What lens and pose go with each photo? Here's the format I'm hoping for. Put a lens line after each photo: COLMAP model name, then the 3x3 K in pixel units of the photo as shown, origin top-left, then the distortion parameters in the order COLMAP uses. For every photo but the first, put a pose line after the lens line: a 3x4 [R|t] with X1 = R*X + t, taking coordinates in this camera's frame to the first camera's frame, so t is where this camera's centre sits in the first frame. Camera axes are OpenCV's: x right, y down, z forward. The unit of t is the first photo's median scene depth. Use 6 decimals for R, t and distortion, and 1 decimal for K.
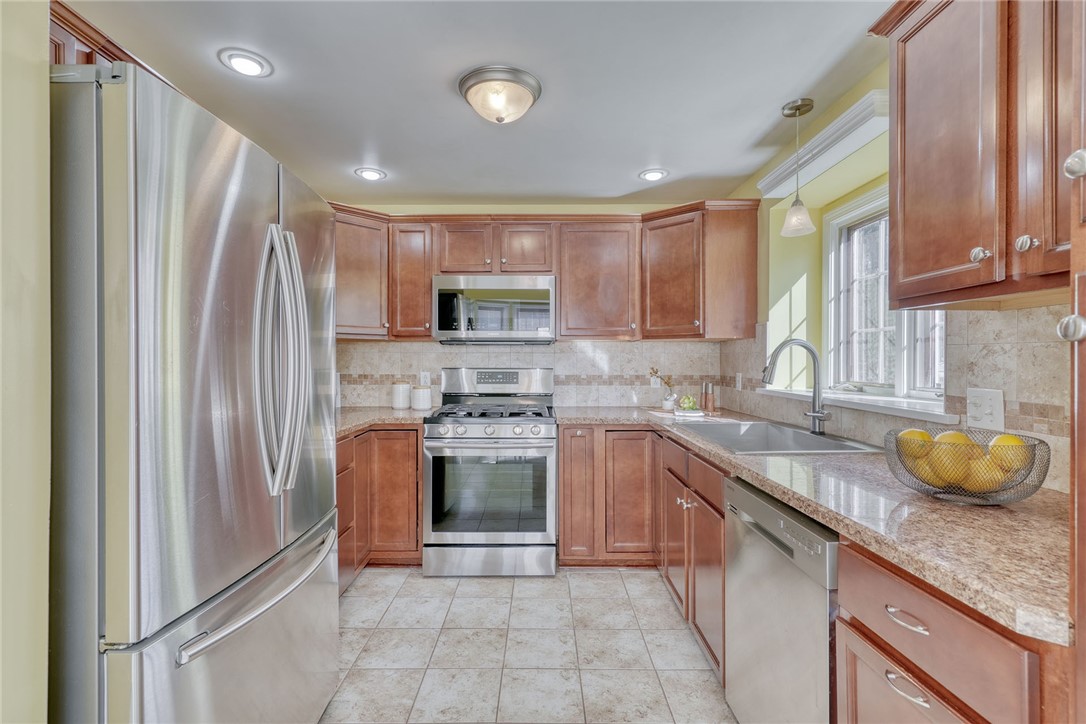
lens RADIAL K [[504.7, 0, 539.8], [0, 504.7, 363.3], [0, 0, 1]] dist [-0.008002, 0.004349]
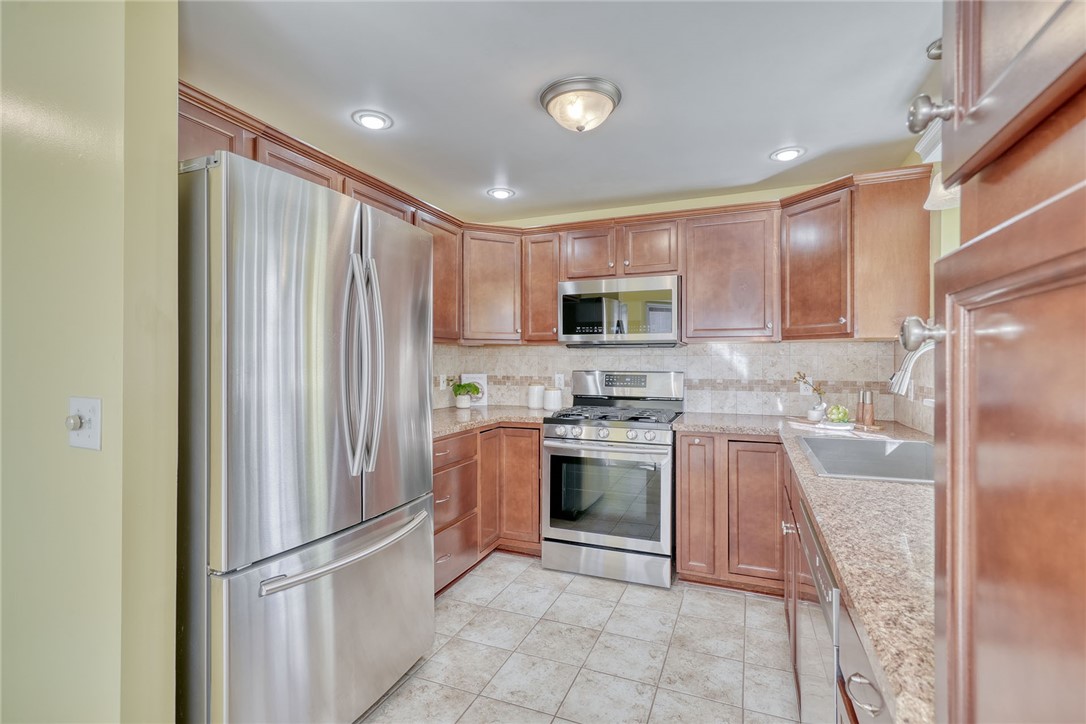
lens RADIAL K [[504.7, 0, 539.0], [0, 504.7, 363.8], [0, 0, 1]] dist [-0.008002, 0.004349]
pose [[0.924227, 0.002291, -0.381838, 0.165733], [-0.002939, 0.999995, -0.001113, -0.004062], [0.381833, 0.002151, 0.924229, 0.018946]]
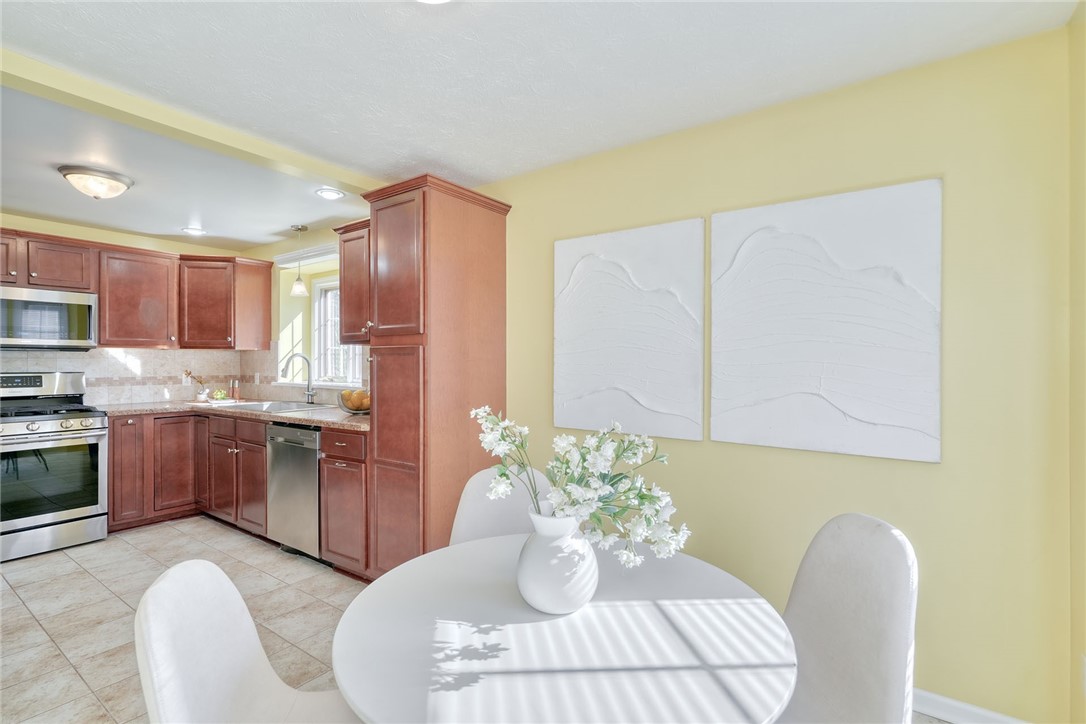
lens RADIAL K [[504.7, 0, 545.4], [0, 504.7, 361.5], [0, 0, 1]] dist [-0.008002, 0.004349]
pose [[0.576856, 0.000329, 0.816846, -0.360682], [0.005805, 0.999973, -0.004502, -0.002971], [-0.816825, 0.007339, 0.576839, -0.606038]]
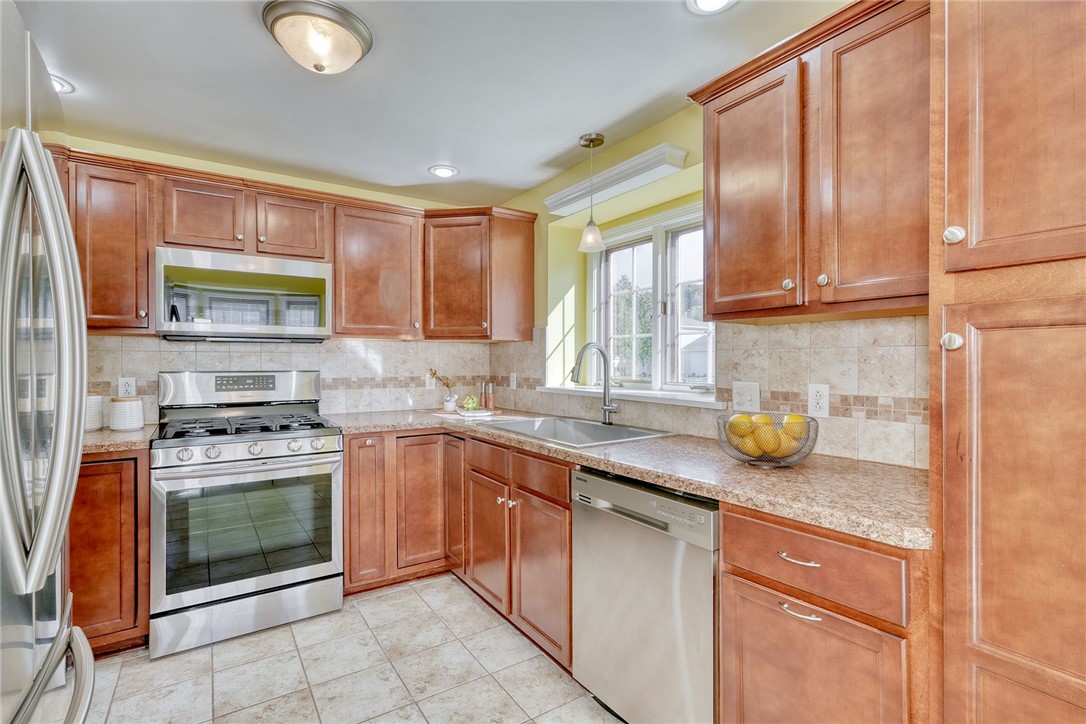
lens RADIAL K [[504.7, 0, 543.7], [0, 504.7, 363.8], [0, 0, 1]] dist [-0.008002, 0.004349]
pose [[0.829344, -0.003718, 0.558726, -0.165842], [0.003871, 0.999992, 0.000909, -0.001231], [-0.558725, 0.001409, 0.829352, 0.084071]]
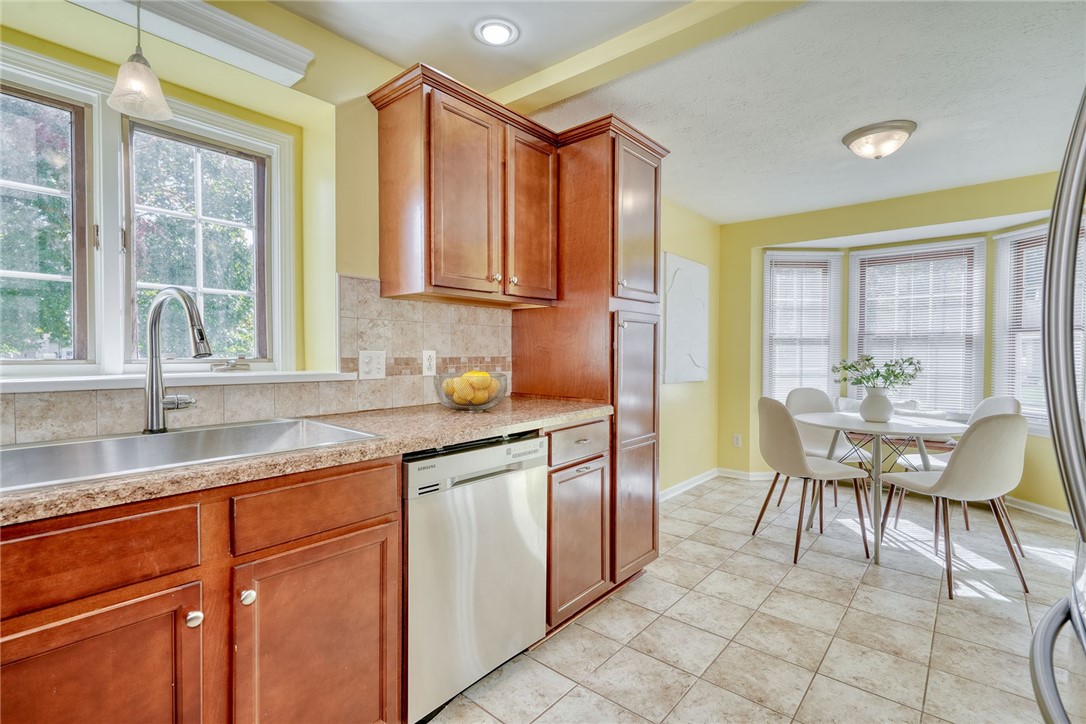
lens RADIAL K [[504.7, 0, 545.4], [0, 504.7, 363.1], [0, 0, 1]] dist [-0.008002, 0.004349]
pose [[-0.764825, -0.017485, 0.644000, -0.196862], [0.001280, 0.999588, 0.028660, 0.022320], [-0.644236, 0.022744, -0.764488, 0.872458]]
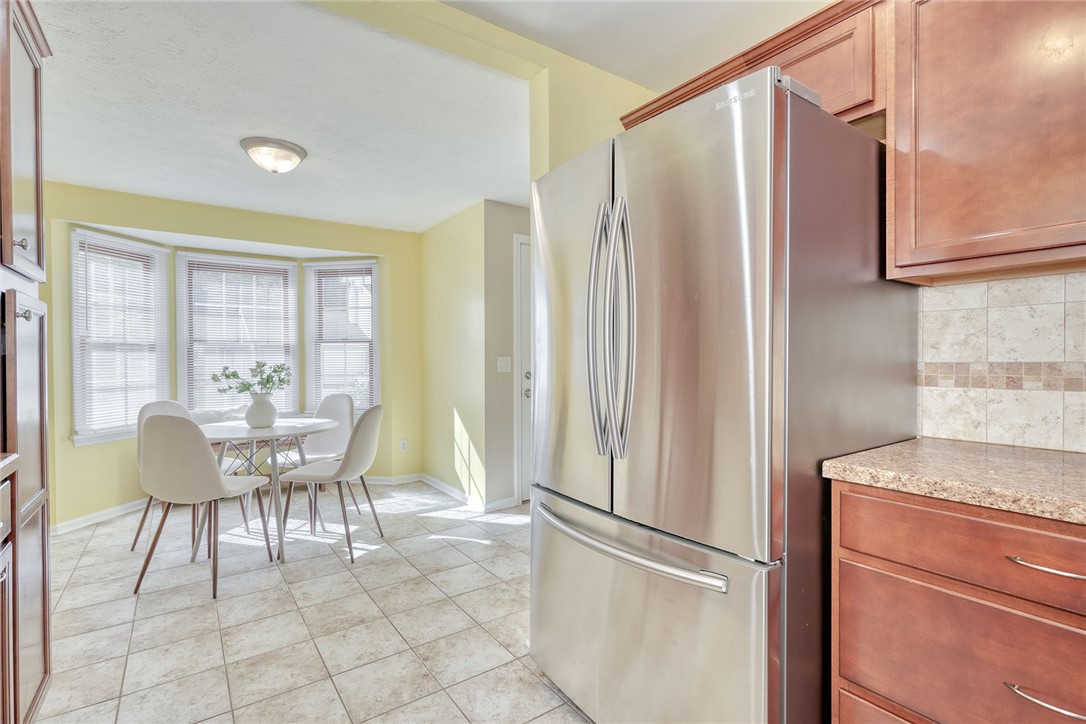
lens RADIAL K [[504.7, 0, 546.0], [0, 504.7, 364.5], [0, 0, 1]] dist [-0.008002, 0.004349]
pose [[-0.811191, 0.010434, -0.584688, 0.087523], [-0.000035, 0.999840, 0.017891, 0.022489], [0.584781, 0.014533, -0.811061, 0.850158]]
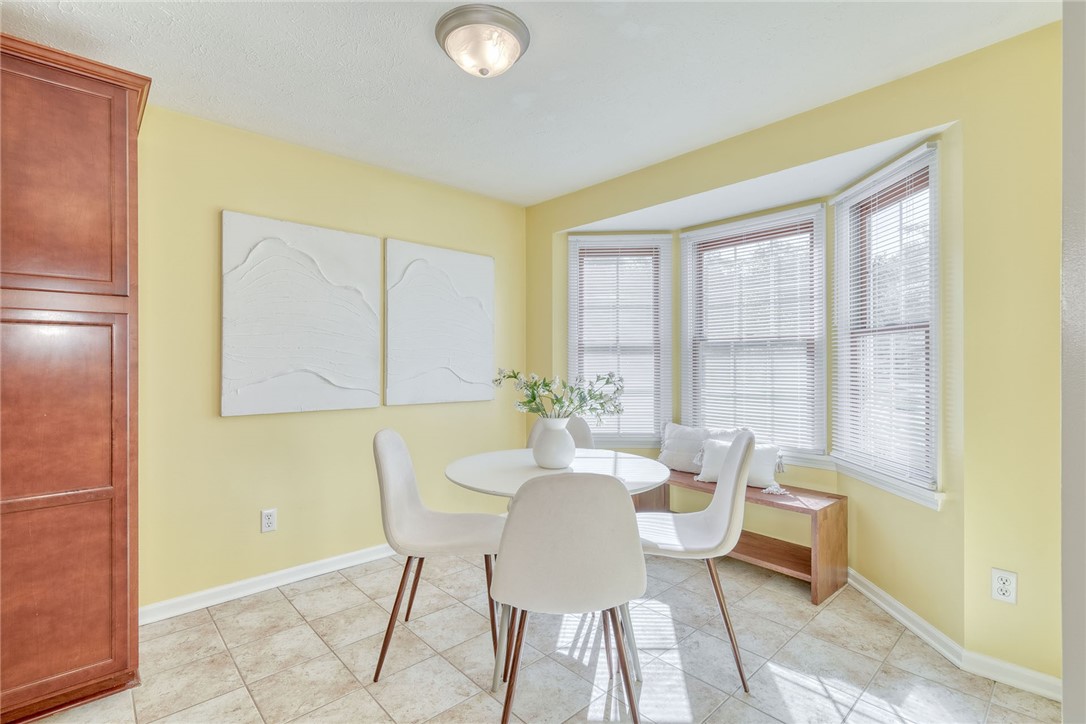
lens RADIAL K [[504.7, 0, 539.3], [0, 504.7, 361.4], [0, 0, 1]] dist [-0.008002, 0.004349]
pose [[-0.681949, 0.000989, 0.731399, -0.563208], [0.005483, 0.999978, 0.003760, 0.022600], [-0.731379, 0.006575, -0.681939, 0.120793]]
